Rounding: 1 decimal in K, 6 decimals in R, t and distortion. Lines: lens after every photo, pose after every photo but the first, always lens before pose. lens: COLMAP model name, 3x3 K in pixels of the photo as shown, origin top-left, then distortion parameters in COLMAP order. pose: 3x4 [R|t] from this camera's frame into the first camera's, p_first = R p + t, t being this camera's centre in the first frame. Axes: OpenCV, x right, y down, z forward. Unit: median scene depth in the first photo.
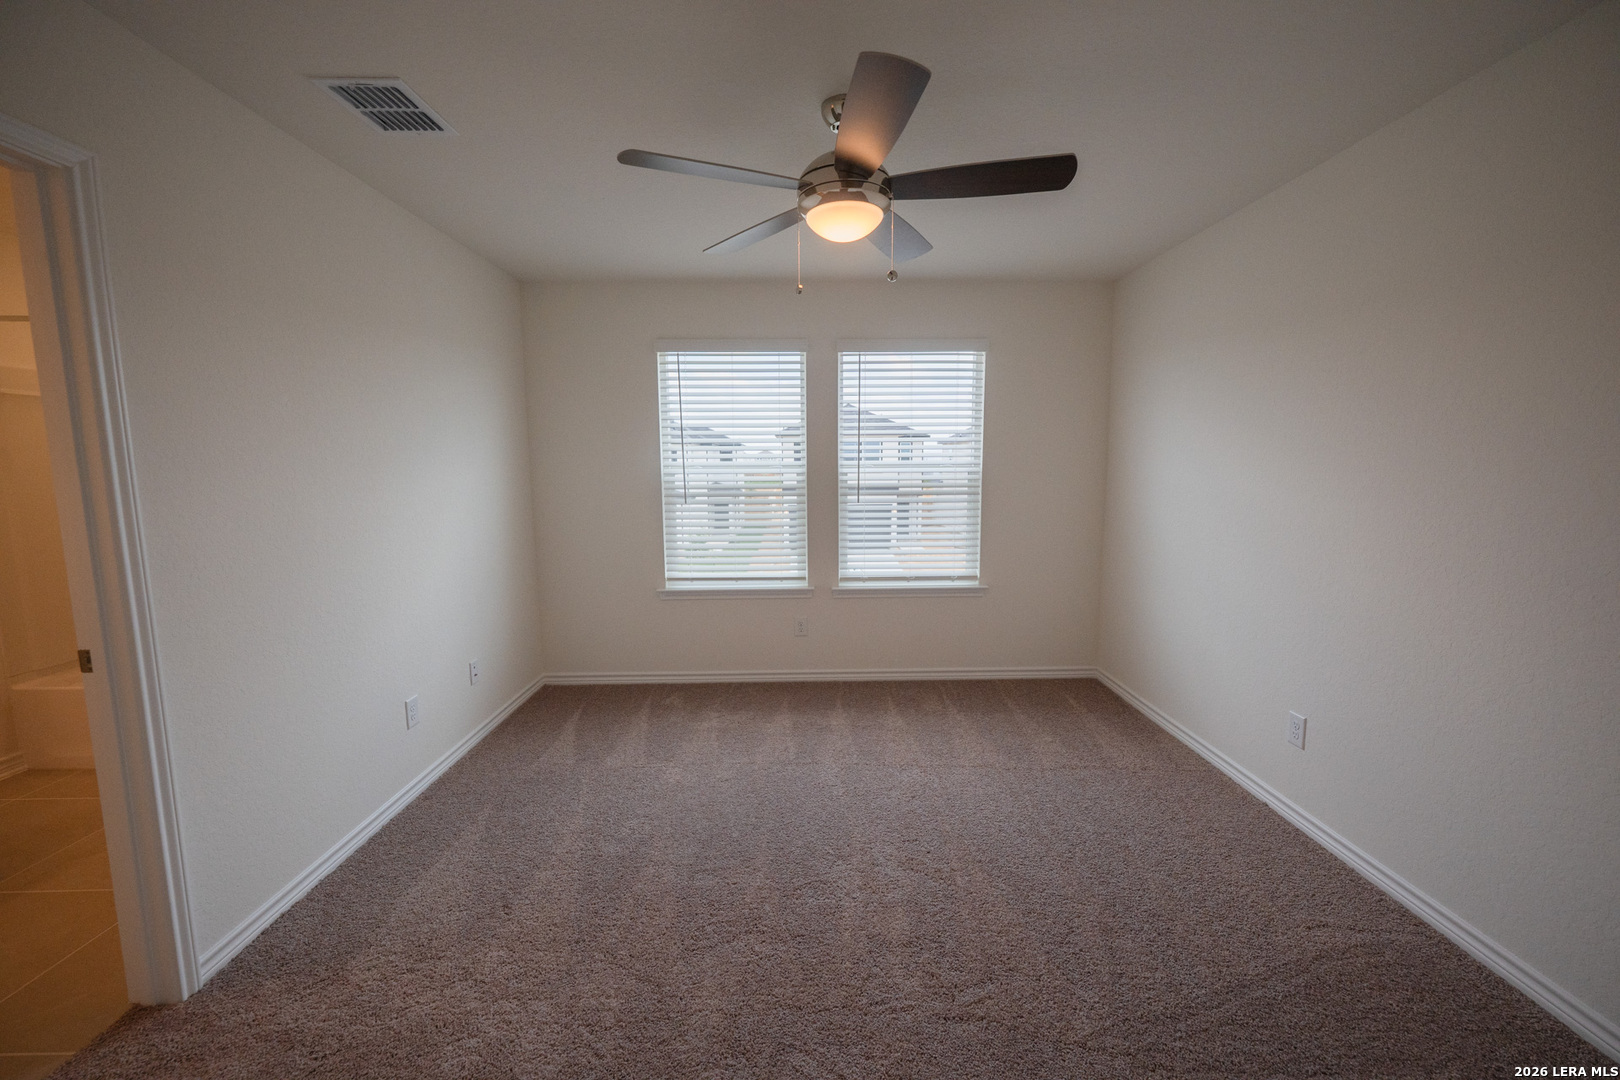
lens RADIAL K [[641.1, 0, 812.1], [0, 641.1, 548.2], [0, 0, 1]] dist [0.001567, -0.000618]
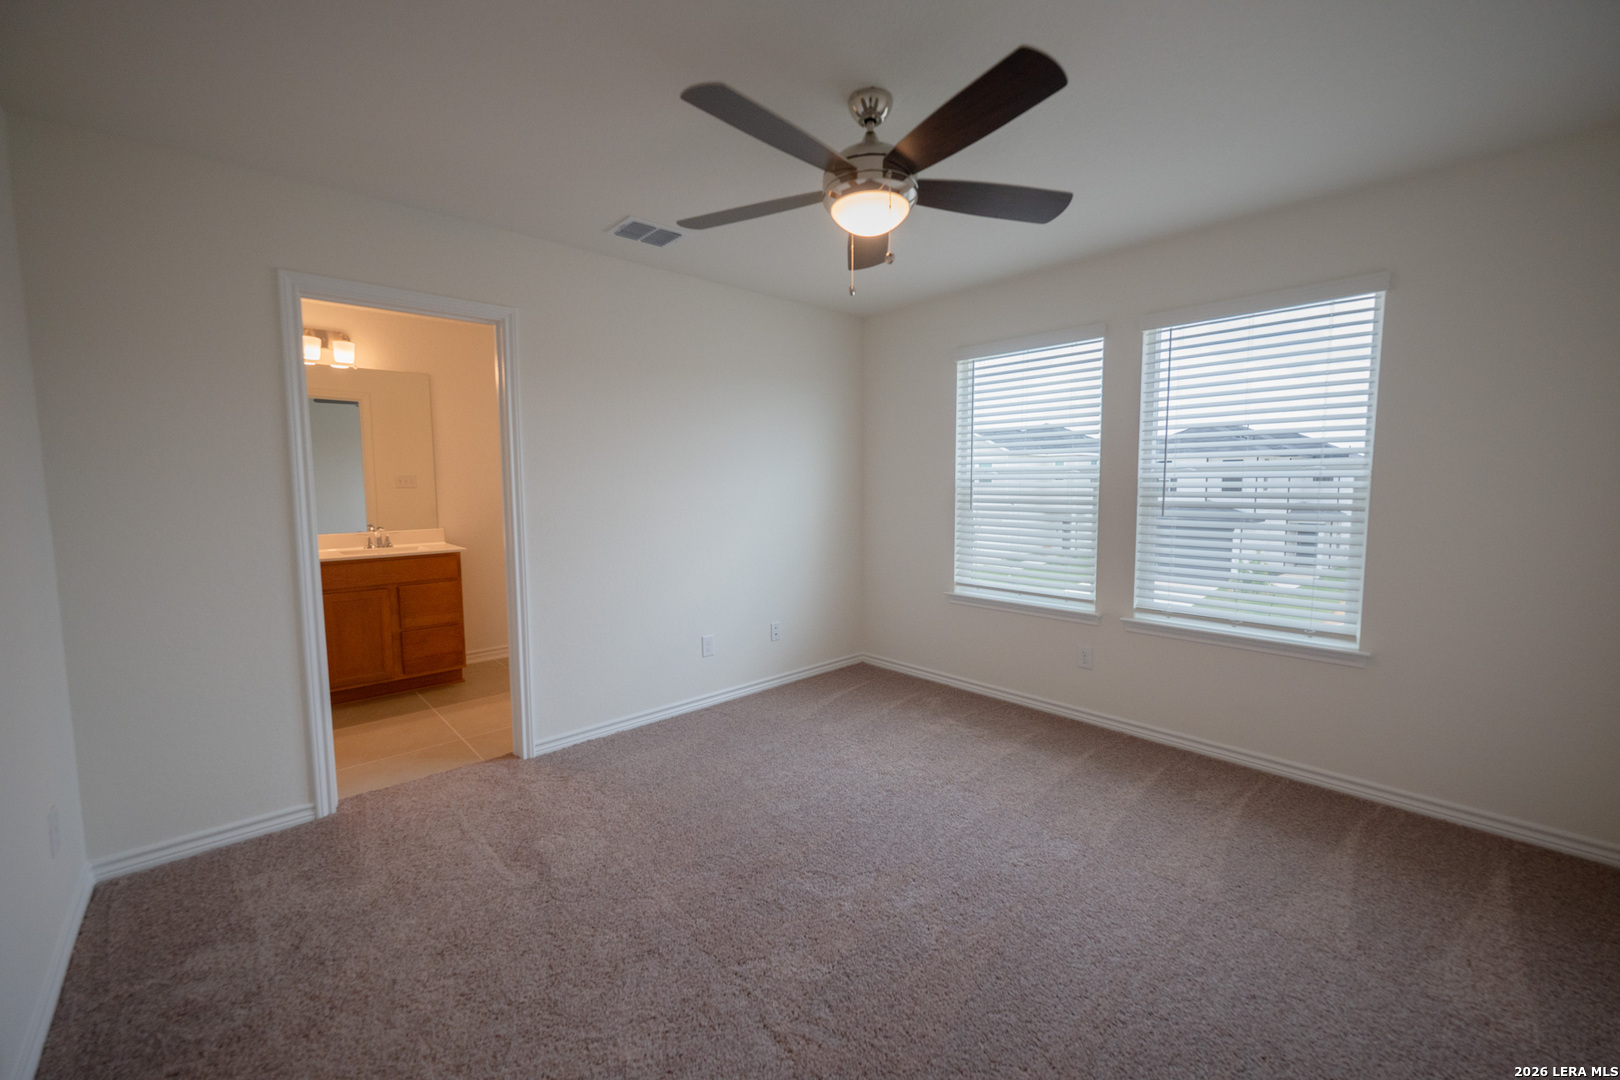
lens RADIAL K [[641.1, 0, 805.9], [0, 641.1, 546.0], [0, 0, 1]] dist [0.001567, -0.000618]
pose [[0.663097, 0.075871, -0.744678, 0.382553], [-0.098464, 0.995046, 0.013702, -0.001154], [0.742029, 0.064239, 0.667283, 0.149210]]
